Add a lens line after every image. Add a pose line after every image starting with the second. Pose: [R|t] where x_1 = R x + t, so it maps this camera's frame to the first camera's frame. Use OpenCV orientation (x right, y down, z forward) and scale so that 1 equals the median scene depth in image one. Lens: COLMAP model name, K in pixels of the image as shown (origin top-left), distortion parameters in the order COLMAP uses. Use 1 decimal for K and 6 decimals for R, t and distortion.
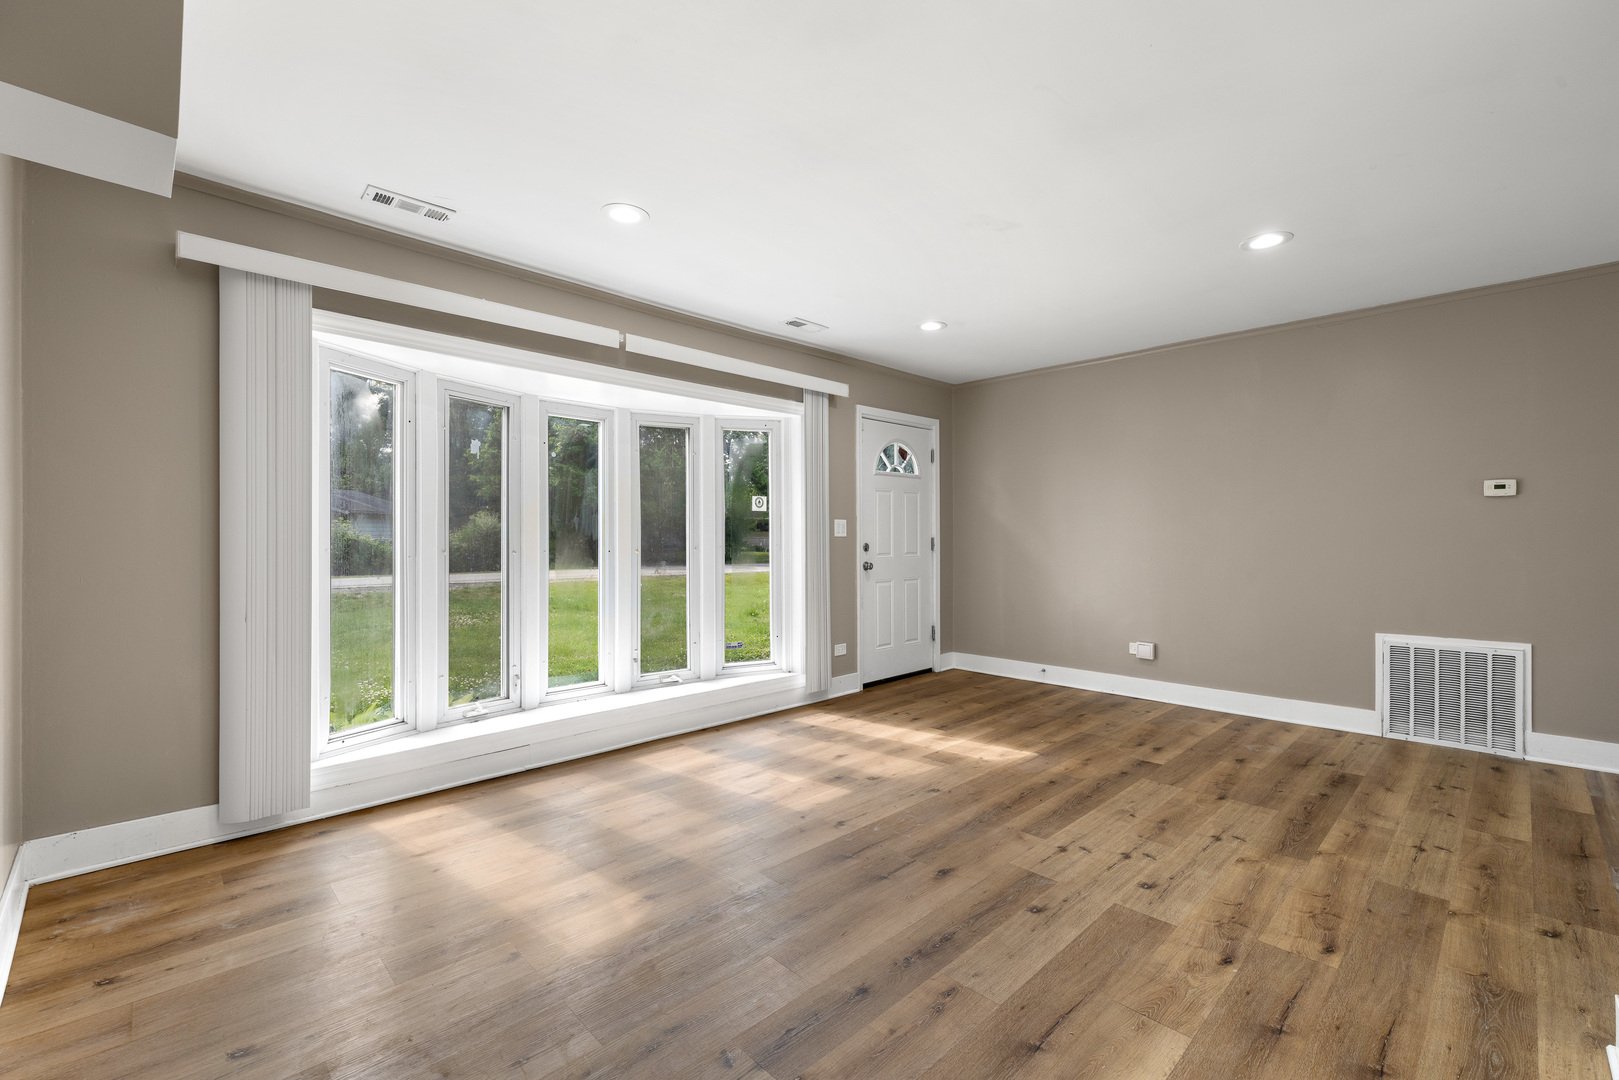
lens RADIAL K [[667.3, 0, 807.8], [0, 667.3, 531.2], [0, 0, 1]] dist [0.013618, -0.006216]
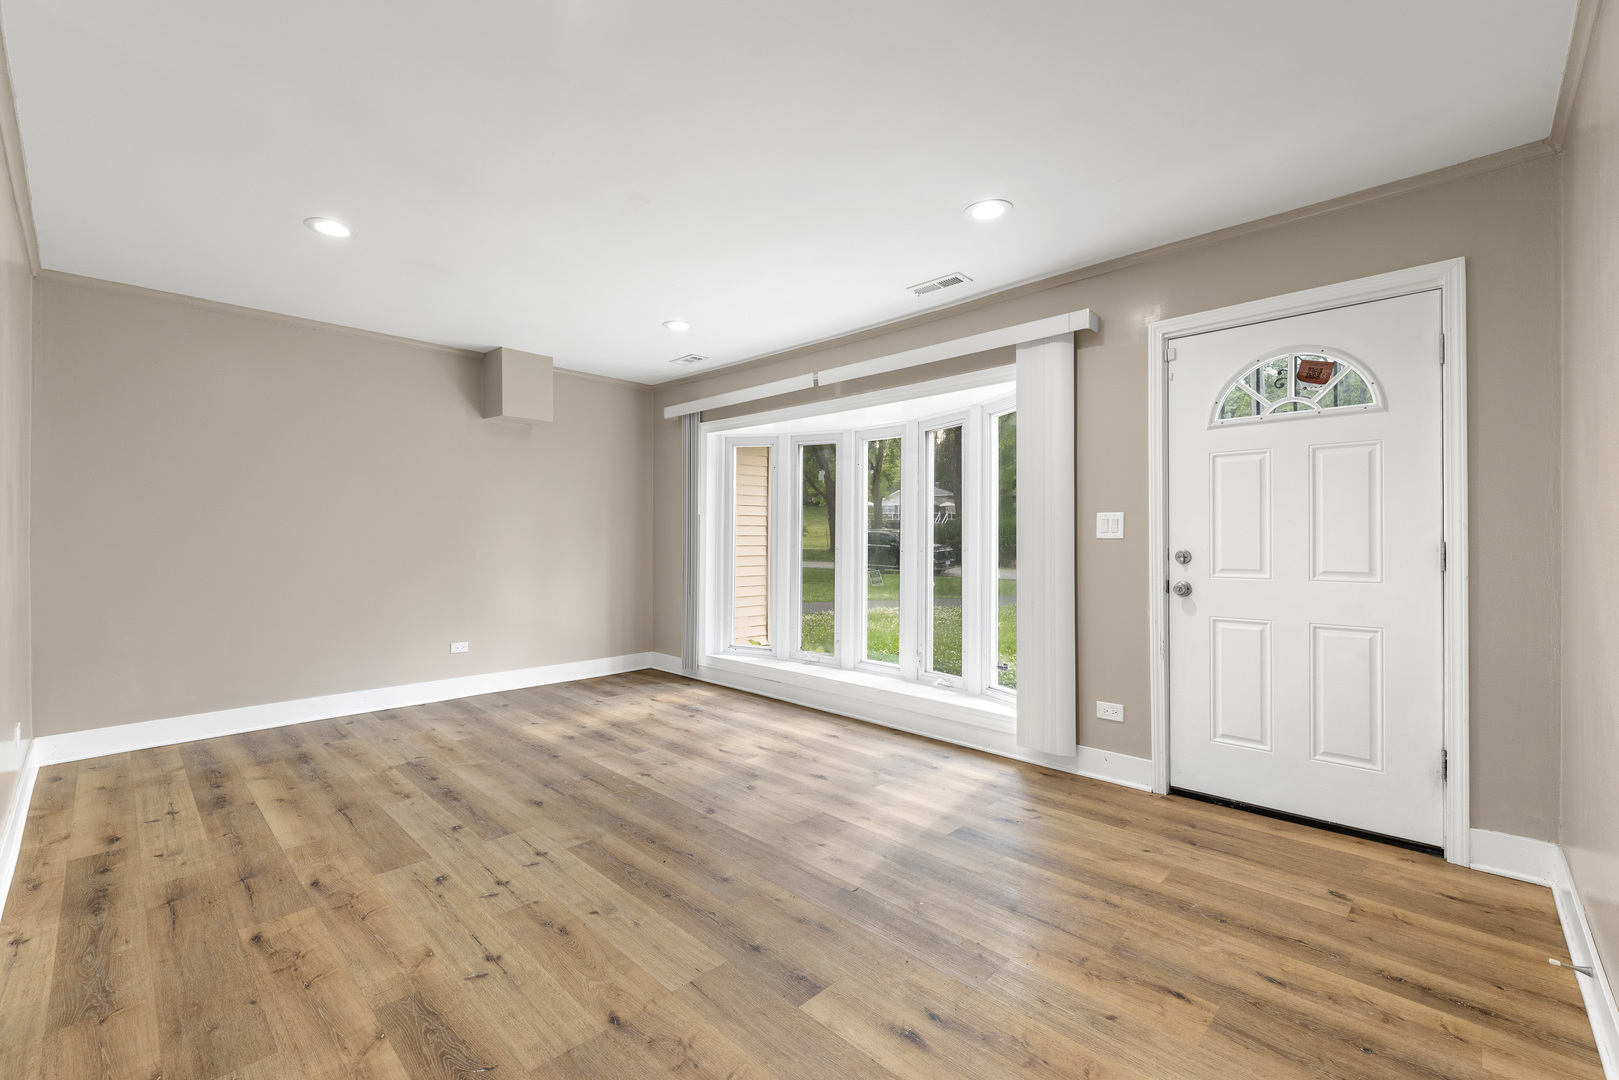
lens RADIAL K [[667.3, 0, 807.8], [0, 667.3, 531.2], [0, 0, 1]] dist [0.013618, -0.006216]
pose [[0.052603, -0.012059, -0.998543, 1.369441], [0.004480, 0.999920, -0.011840, 0.014761], [0.998605, -0.003851, 0.052653, 1.323436]]
